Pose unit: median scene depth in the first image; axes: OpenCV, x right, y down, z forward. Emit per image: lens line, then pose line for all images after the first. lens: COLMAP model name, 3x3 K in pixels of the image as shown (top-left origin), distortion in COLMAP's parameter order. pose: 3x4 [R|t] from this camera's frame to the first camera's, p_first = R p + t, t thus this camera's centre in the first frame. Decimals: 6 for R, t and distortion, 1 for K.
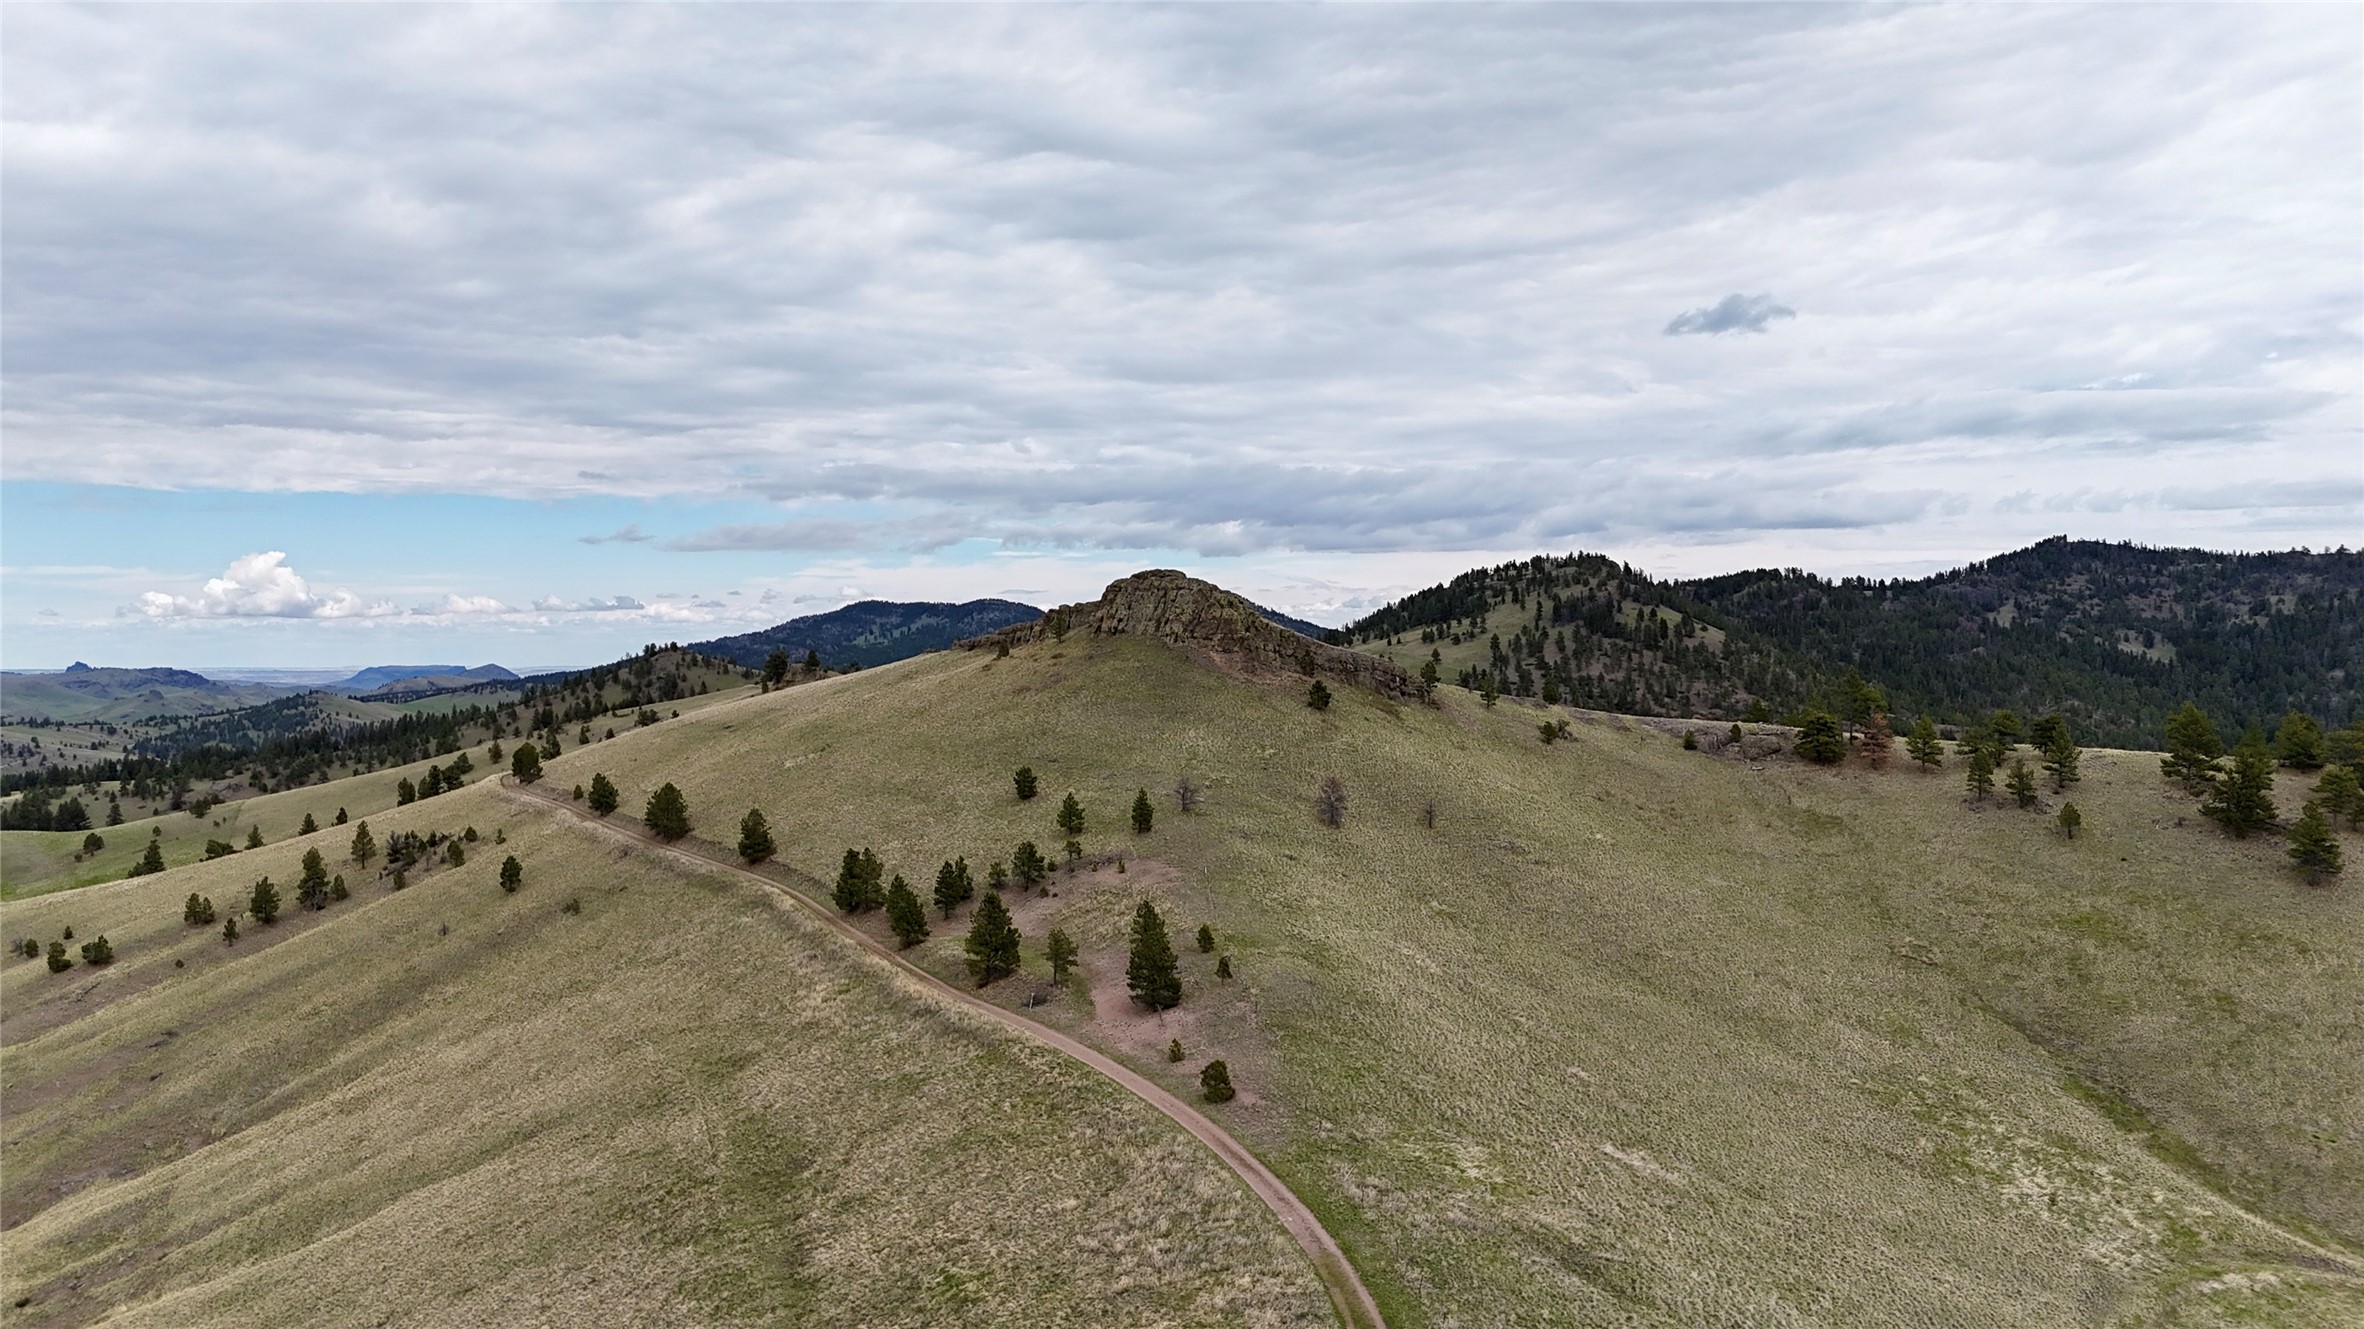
lens RADIAL K [[1757.2, 0, 1184.4], [0, 1757.2, 668.3], [0, 0, 1]] dist [0.098276, -0.090672]
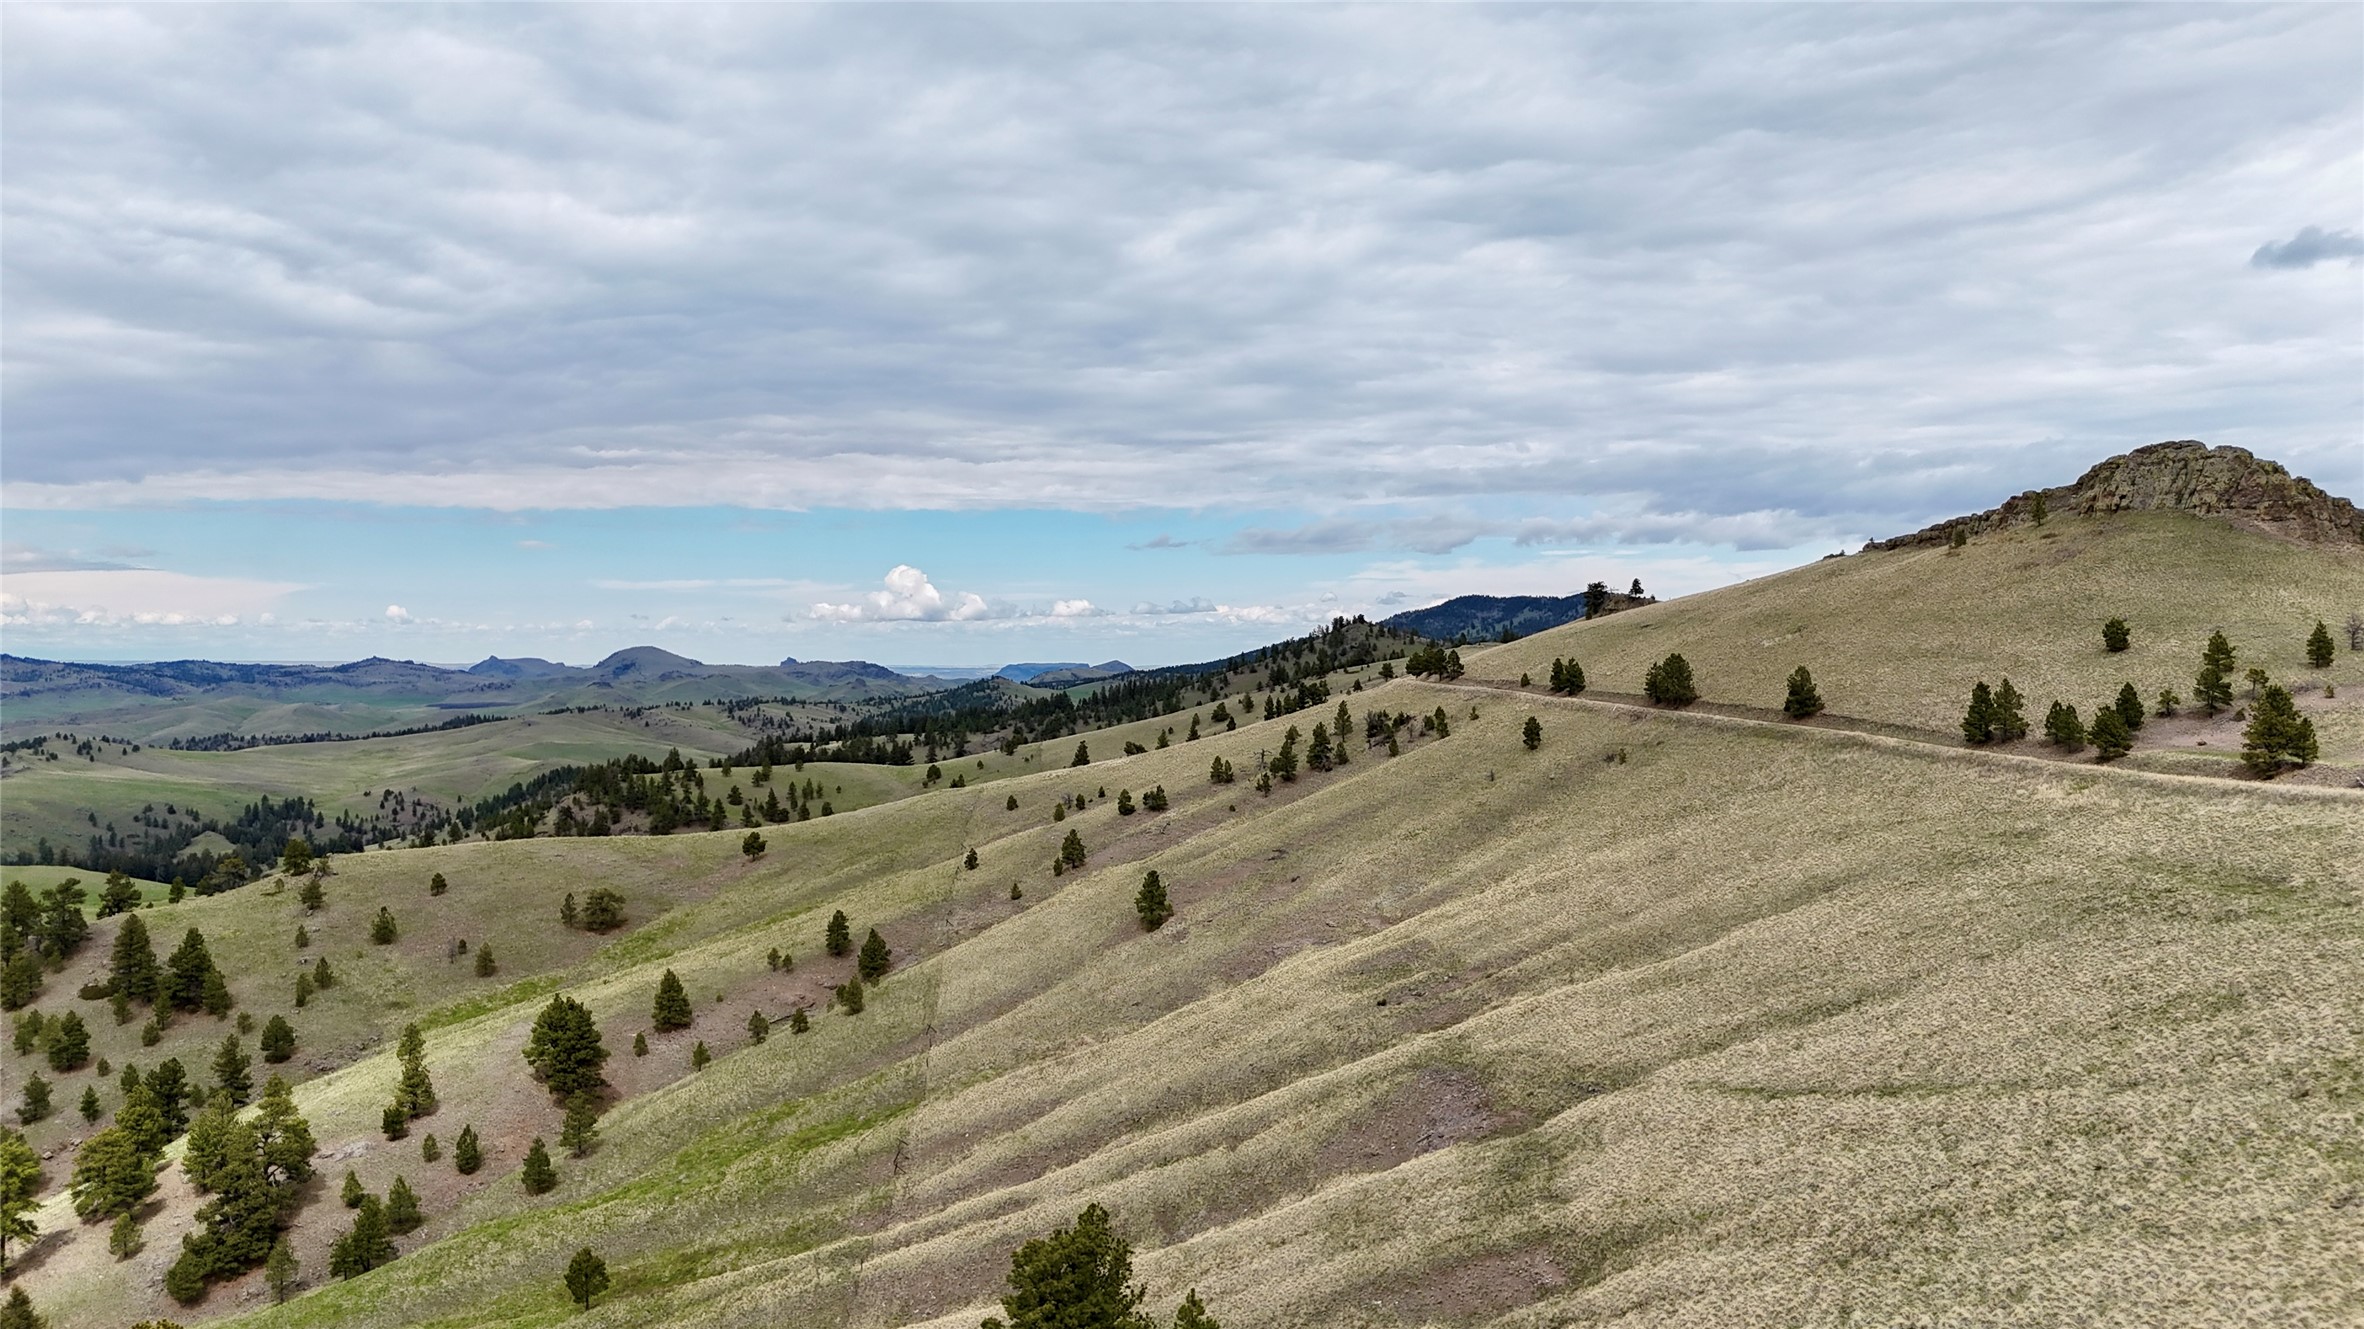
lens RADIAL K [[1757.2, 0, 1216.1], [0, 1757.2, 645.7], [0, 0, 1]] dist [0.098276, -0.090672]
pose [[0.951840, 0.001843, -0.306590, -0.247973], [-0.005741, 0.999914, -0.011812, 0.081413], [0.306542, 0.013003, 0.951768, -0.099907]]
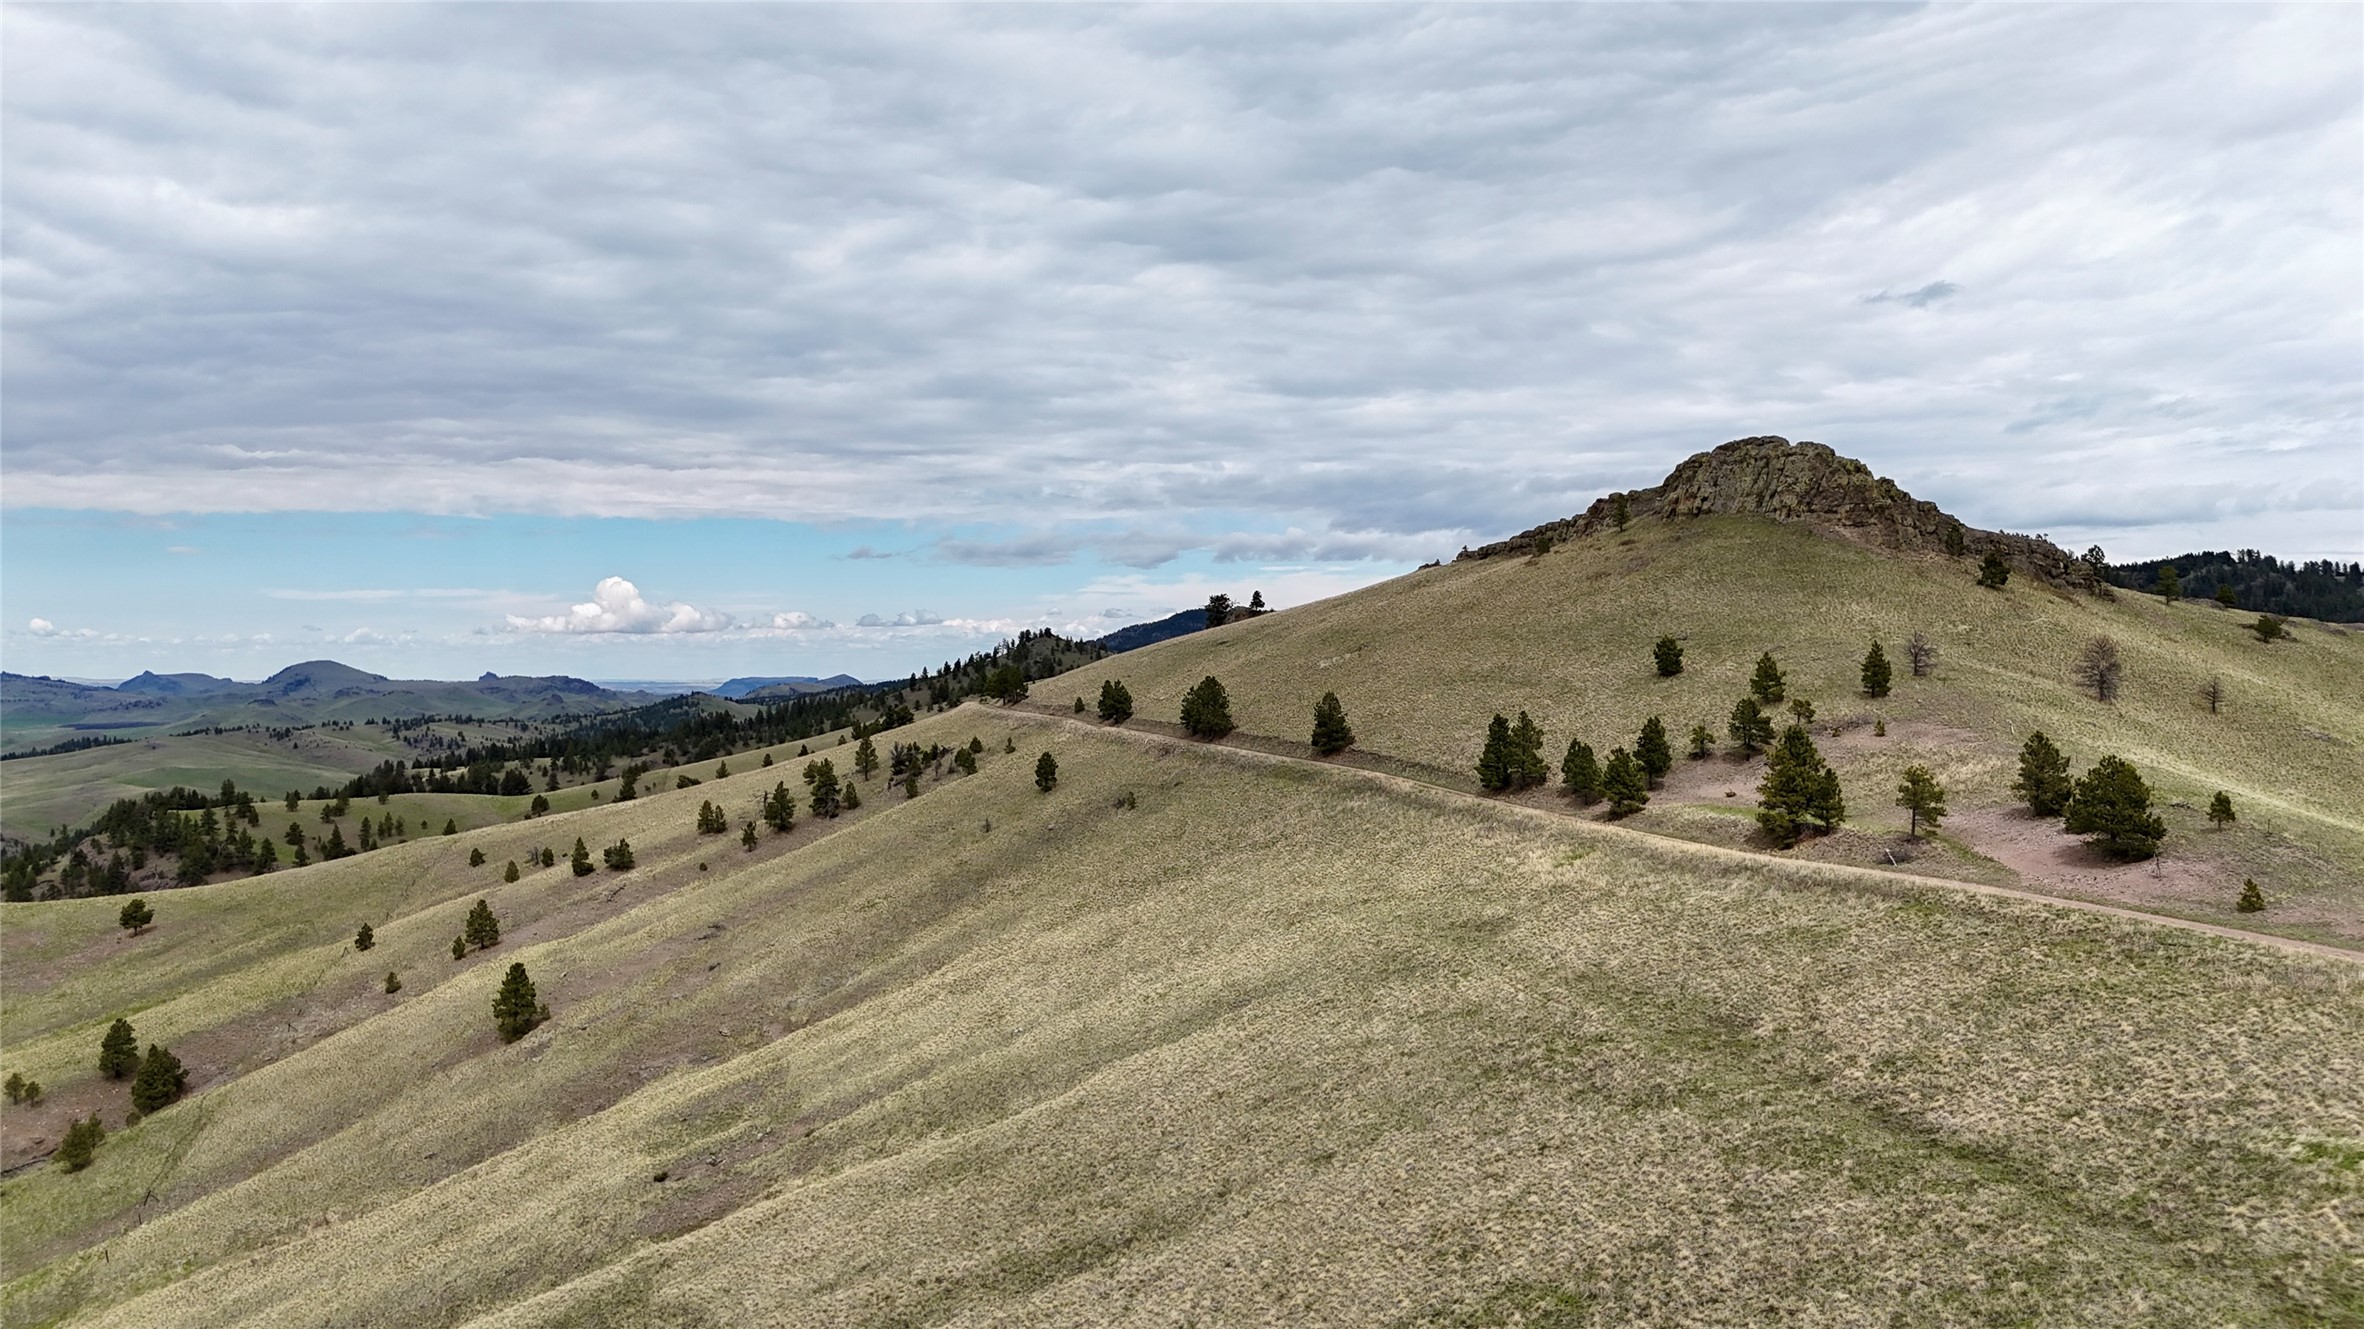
lens RADIAL K [[1757.2, 0, 1187.3], [0, 1757.2, 621.9], [0, 0, 1]] dist [0.098276, -0.090672]
pose [[0.984430, -0.003255, -0.175746, -0.158213], [-0.002621, 0.999446, -0.033192, 0.073386], [0.175756, 0.033136, 0.983876, 0.128886]]
